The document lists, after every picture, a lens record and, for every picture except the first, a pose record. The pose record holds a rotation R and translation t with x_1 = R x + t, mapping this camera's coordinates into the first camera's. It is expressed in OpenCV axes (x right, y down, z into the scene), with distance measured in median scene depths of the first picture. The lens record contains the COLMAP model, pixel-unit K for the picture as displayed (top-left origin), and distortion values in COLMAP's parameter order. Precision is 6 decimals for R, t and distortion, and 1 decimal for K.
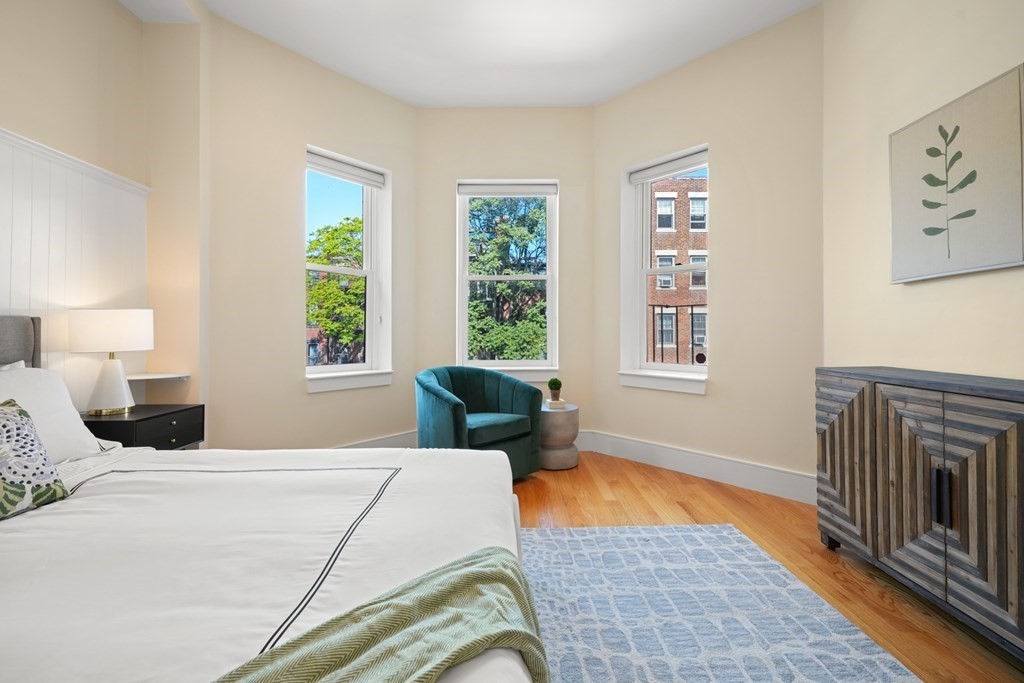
lens RADIAL K [[434.8, 0, 506.1], [0, 434.8, 324.4], [0, 0, 1]] dist [0.004293, -0.001613]
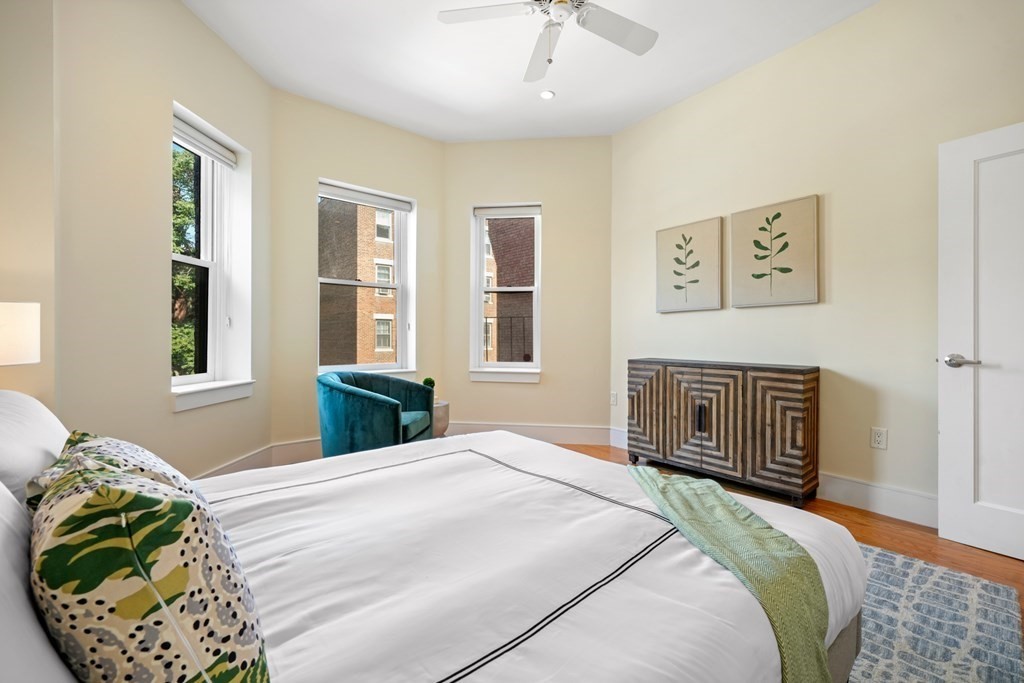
lens RADIAL K [[434.8, 0, 501.3], [0, 434.8, 331.4], [0, 0, 1]] dist [0.004293, -0.001613]
pose [[0.771653, 0.013803, 0.635894, -0.820906], [-0.017817, 0.999841, -0.000082, -0.002452], [-0.635795, -0.011266, 0.771776, 0.001877]]
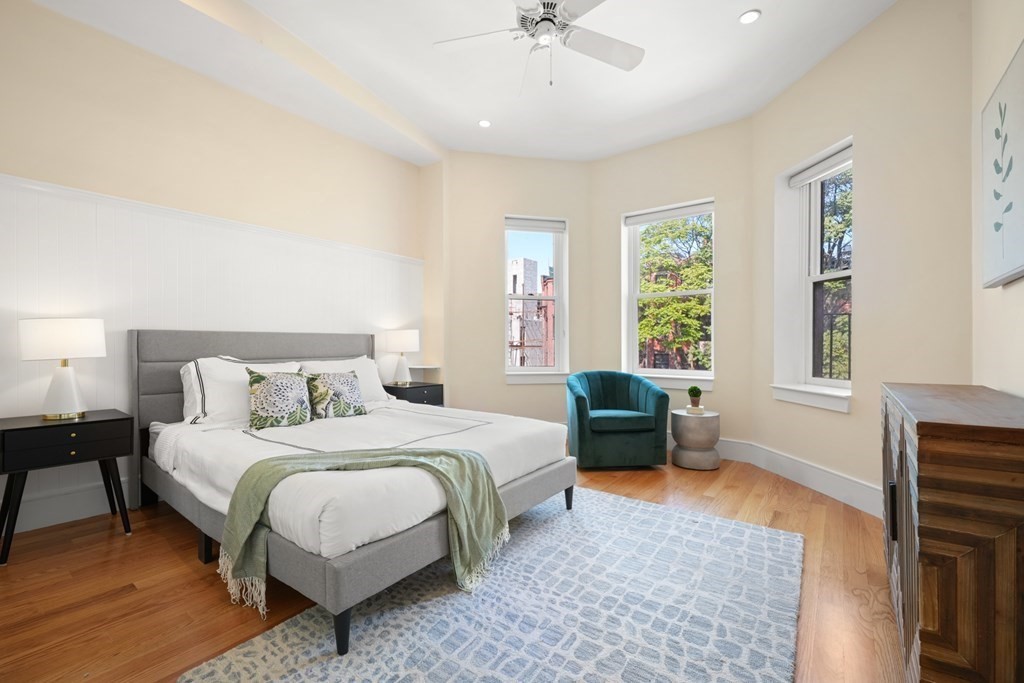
lens RADIAL K [[434.8, 0, 510.1], [0, 434.8, 341.9], [0, 0, 1]] dist [0.004293, -0.001613]
pose [[0.793157, 0.004577, -0.609000, 0.720617], [0.004066, 0.999910, 0.012811, -0.005355], [0.609004, -0.012637, 0.793067, -0.252895]]
